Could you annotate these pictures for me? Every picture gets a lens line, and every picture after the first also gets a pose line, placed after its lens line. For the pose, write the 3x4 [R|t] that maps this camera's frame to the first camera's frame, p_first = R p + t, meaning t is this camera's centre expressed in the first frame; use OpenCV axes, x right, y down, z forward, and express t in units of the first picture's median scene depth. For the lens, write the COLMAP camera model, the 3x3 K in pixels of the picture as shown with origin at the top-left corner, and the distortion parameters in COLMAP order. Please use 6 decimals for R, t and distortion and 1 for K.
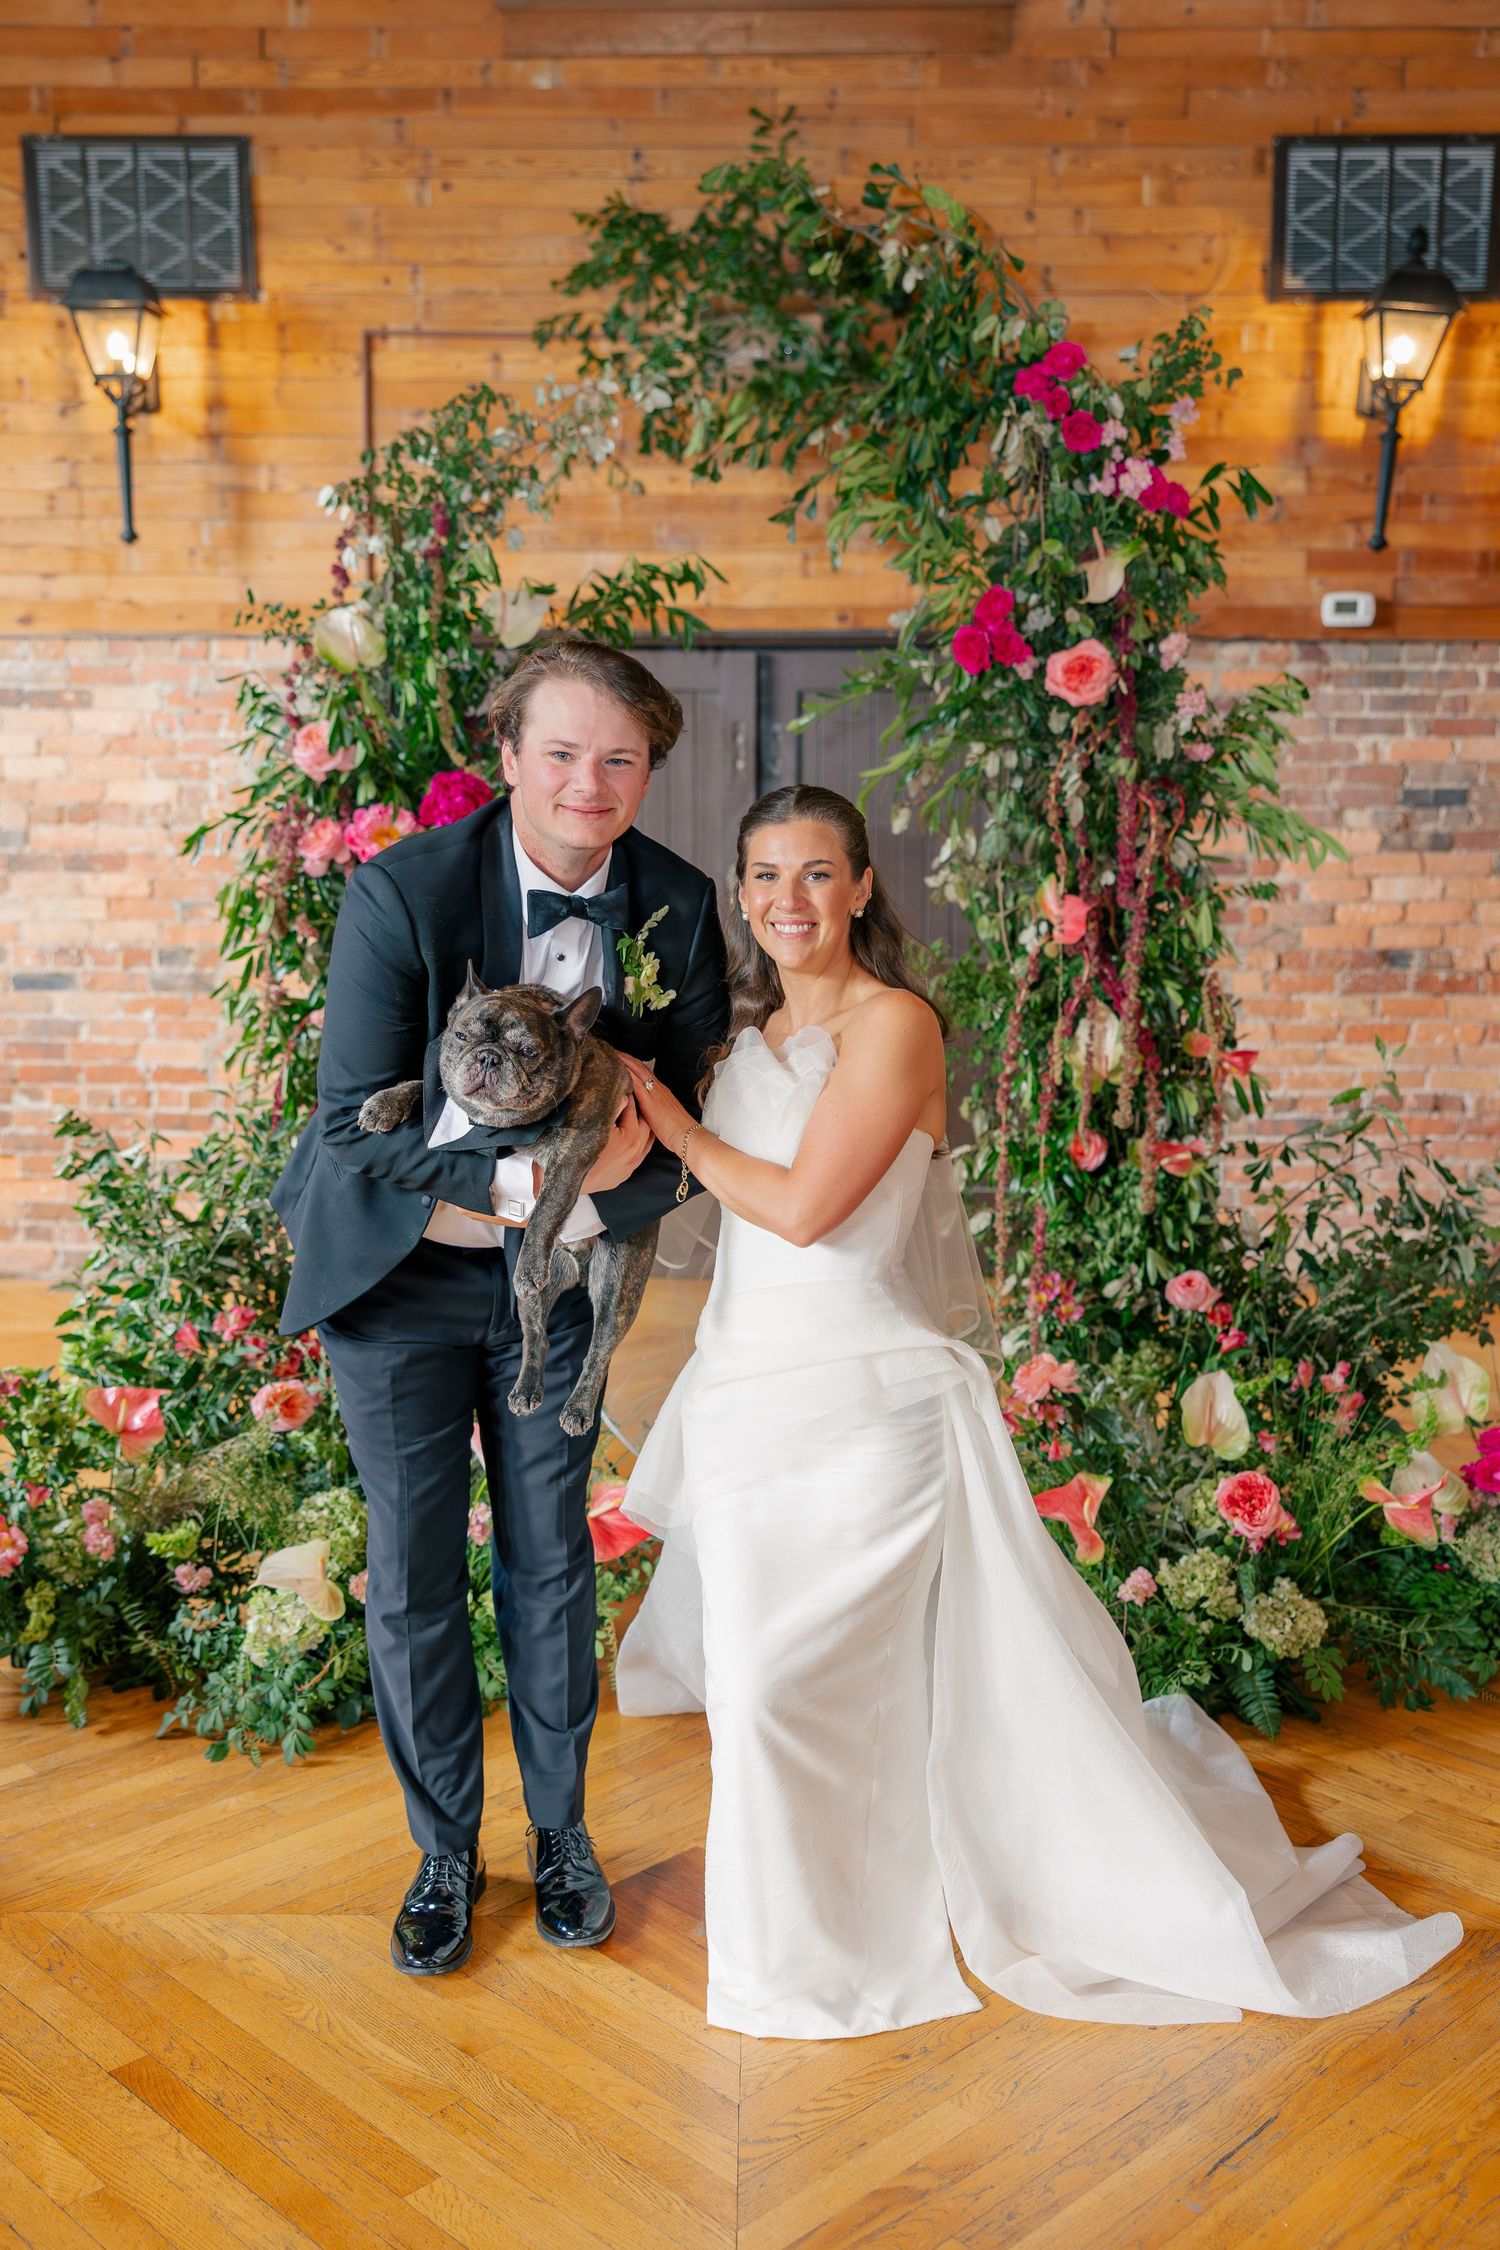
lens RADIAL K [[2199.2, 0, 732.8], [0, 2199.2, 1100.4], [0, 0, 1]] dist [0.013267, 0.007389]
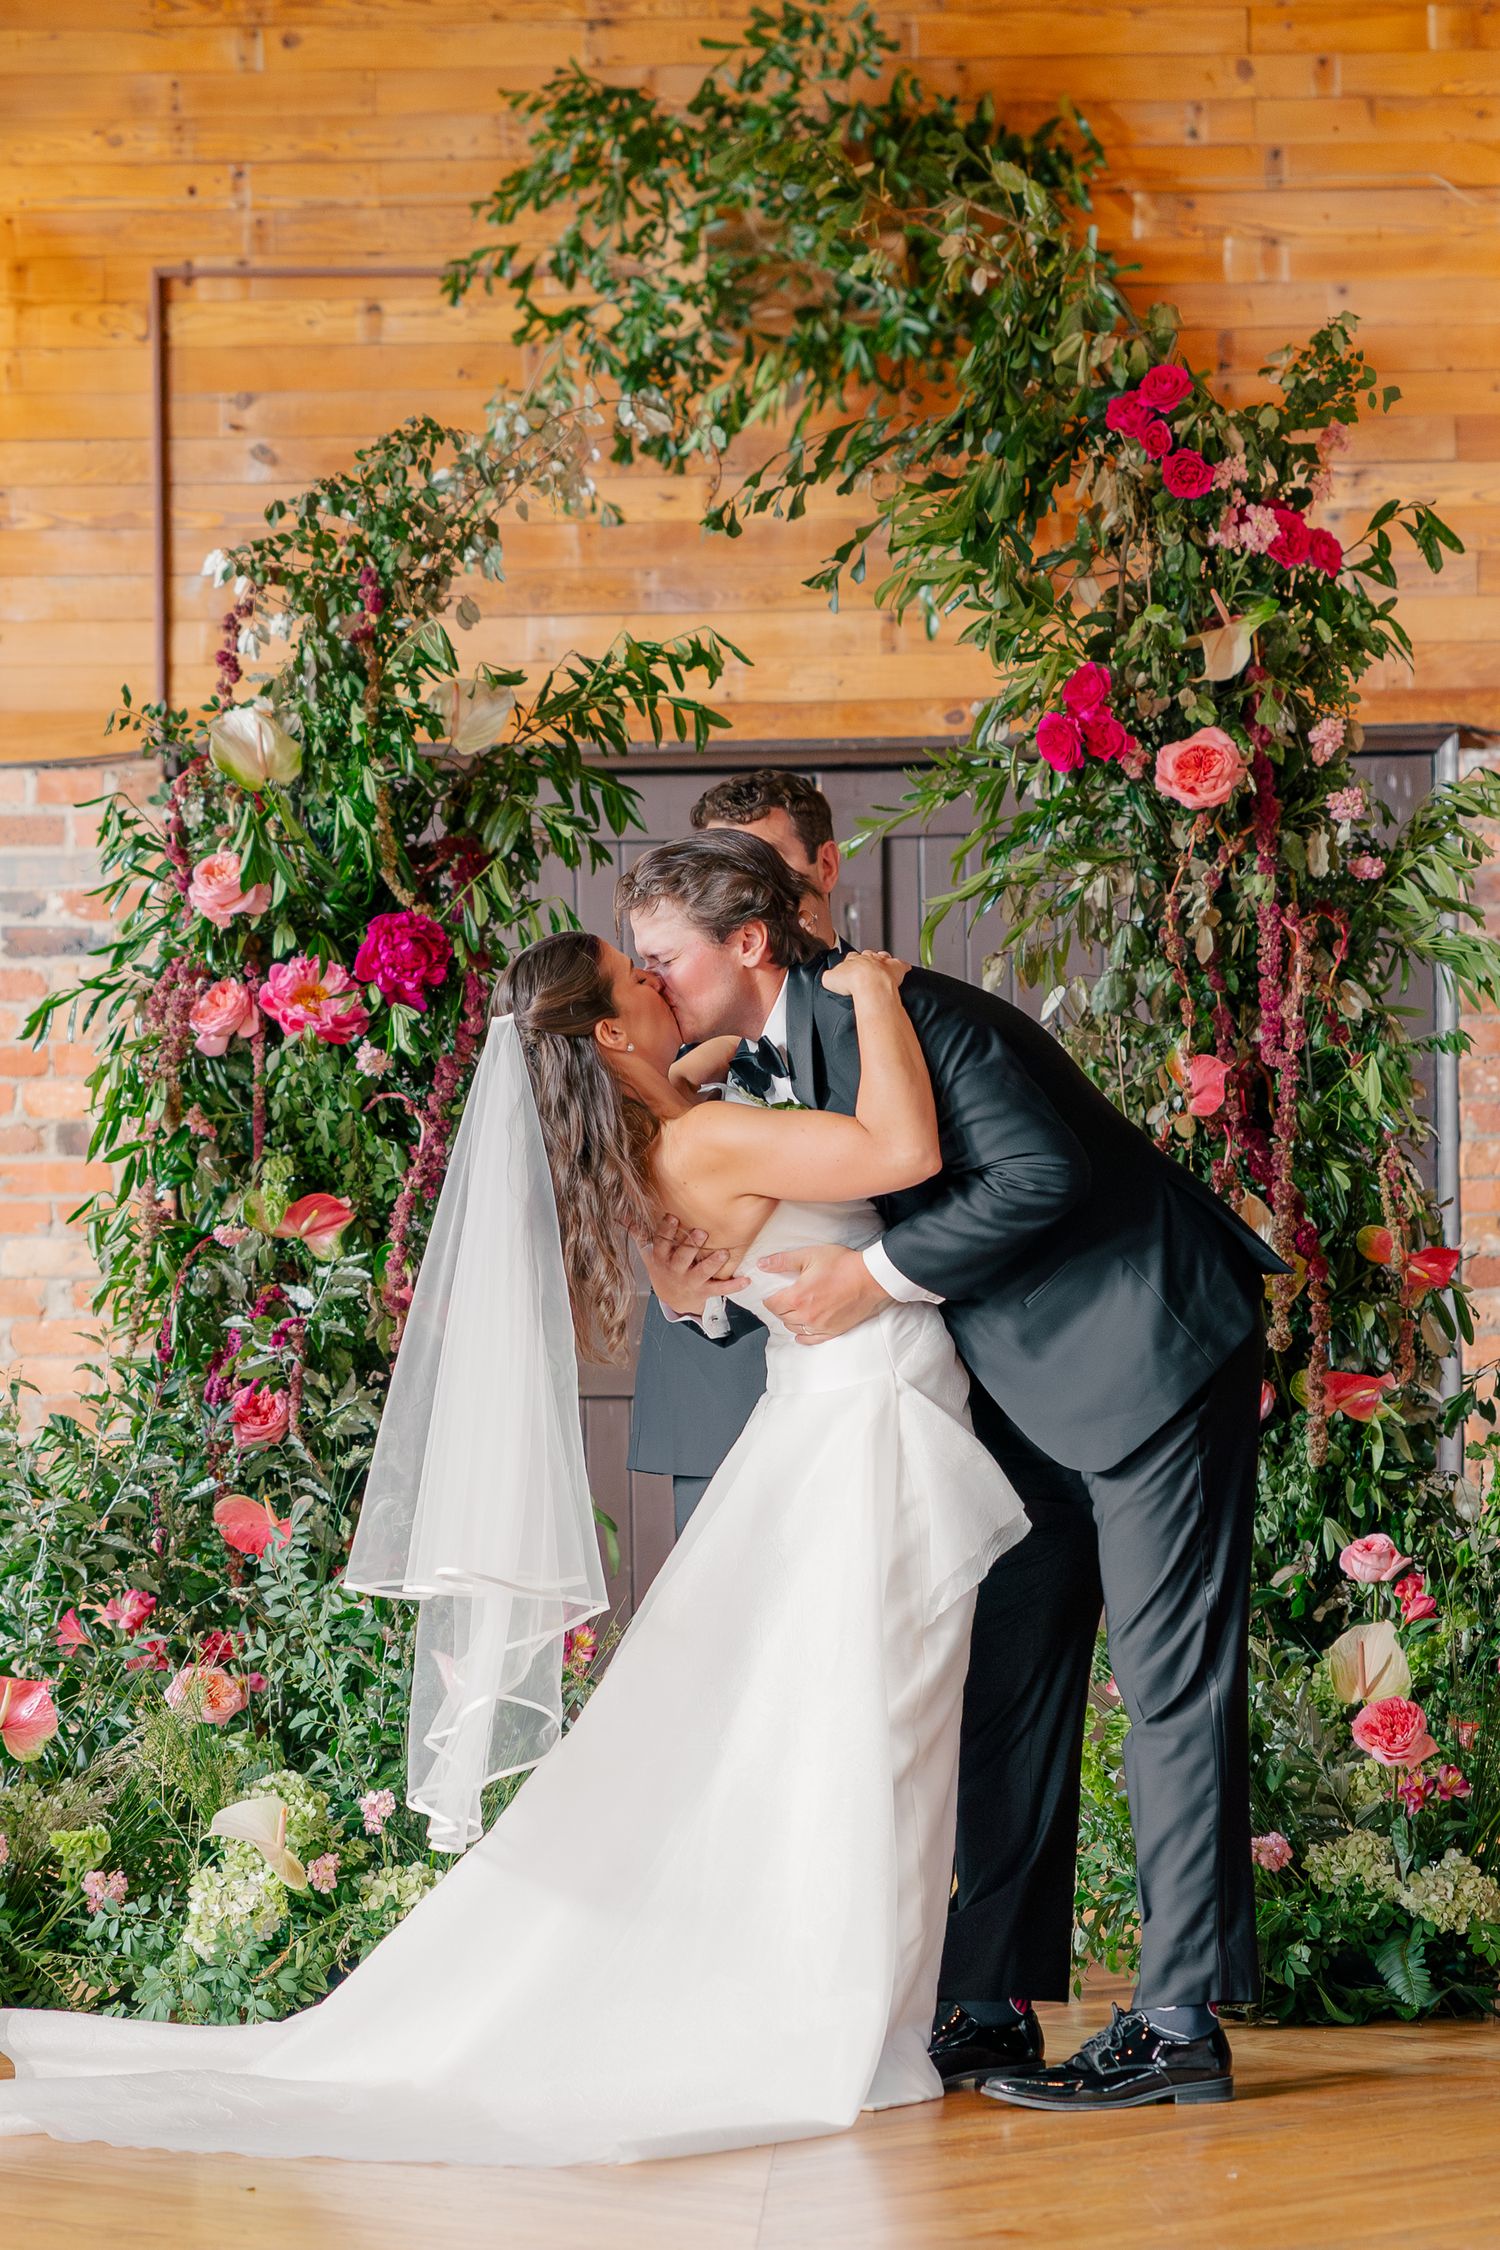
lens RADIAL K [[7363.0, 0, 749.5], [0, 7363.0, 1298.6], [0, 0, 1]] dist [0.005886, 2.227392]
pose [[0.999758, -0.018309, -0.012204, 0.023807], [0.016379, 0.989605, -0.142876, 0.342999], [0.014693, 0.142642, 0.989665, -1.478388]]
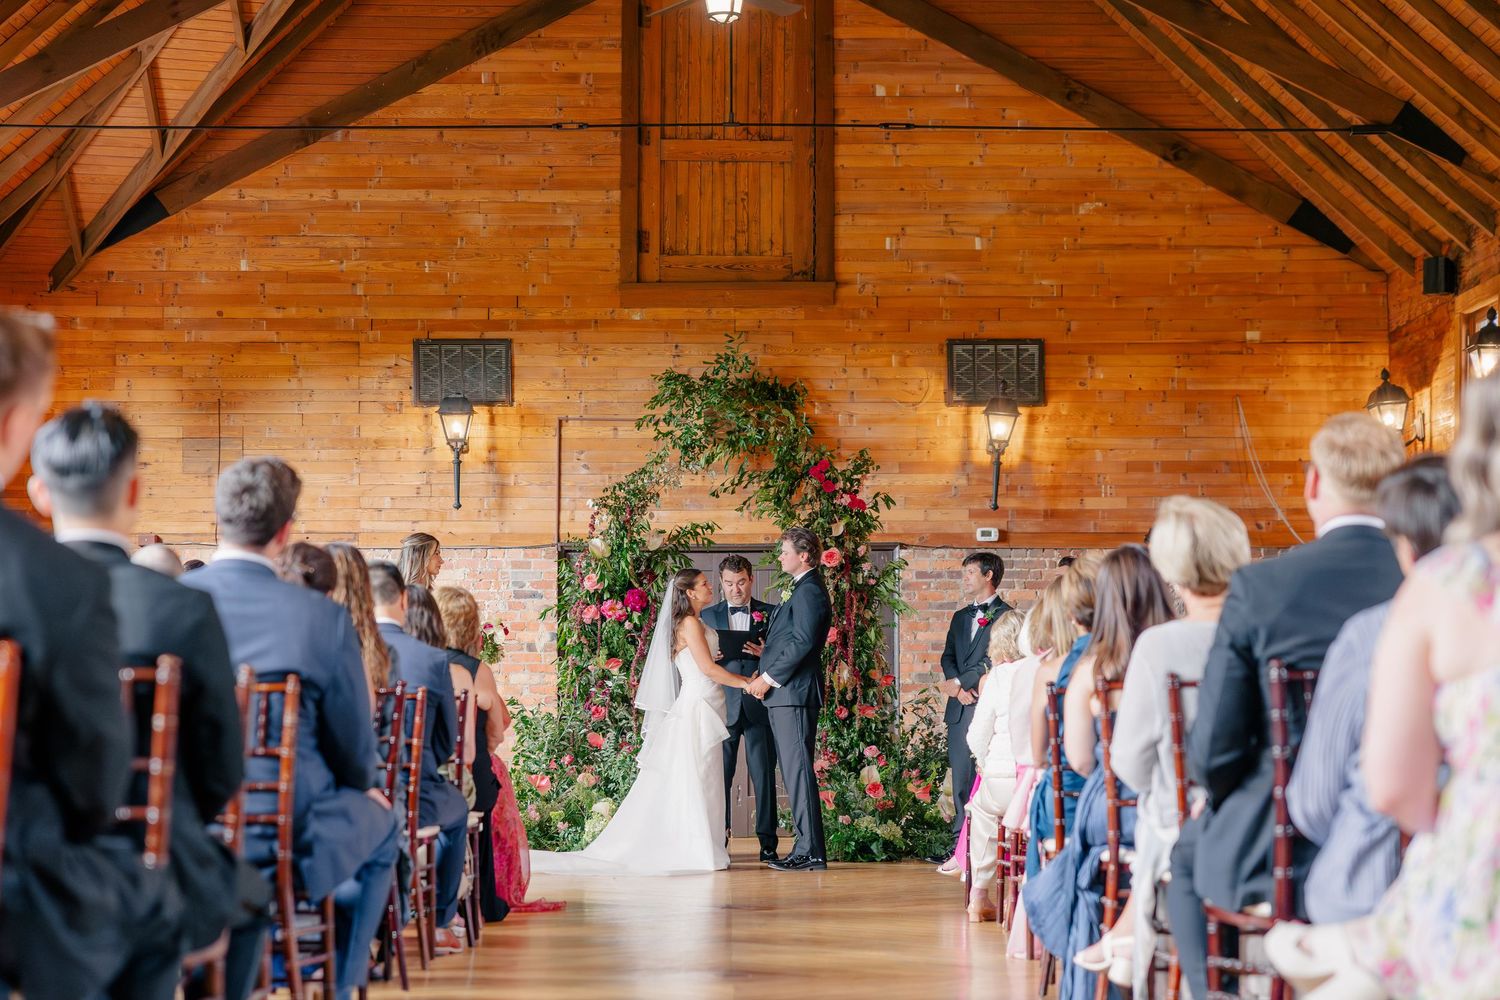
lens RADIAL K [[3115.3, 0, 708.1], [0, 3115.3, 425.8], [0, 0, 1]] dist [0.030107, 0.229251]
pose [[0.999947, -0.003517, 0.009725, -0.063030], [0.005790, 0.969592, -0.244657, 0.692585], [-0.008569, 0.244700, 0.969561, -3.271790]]
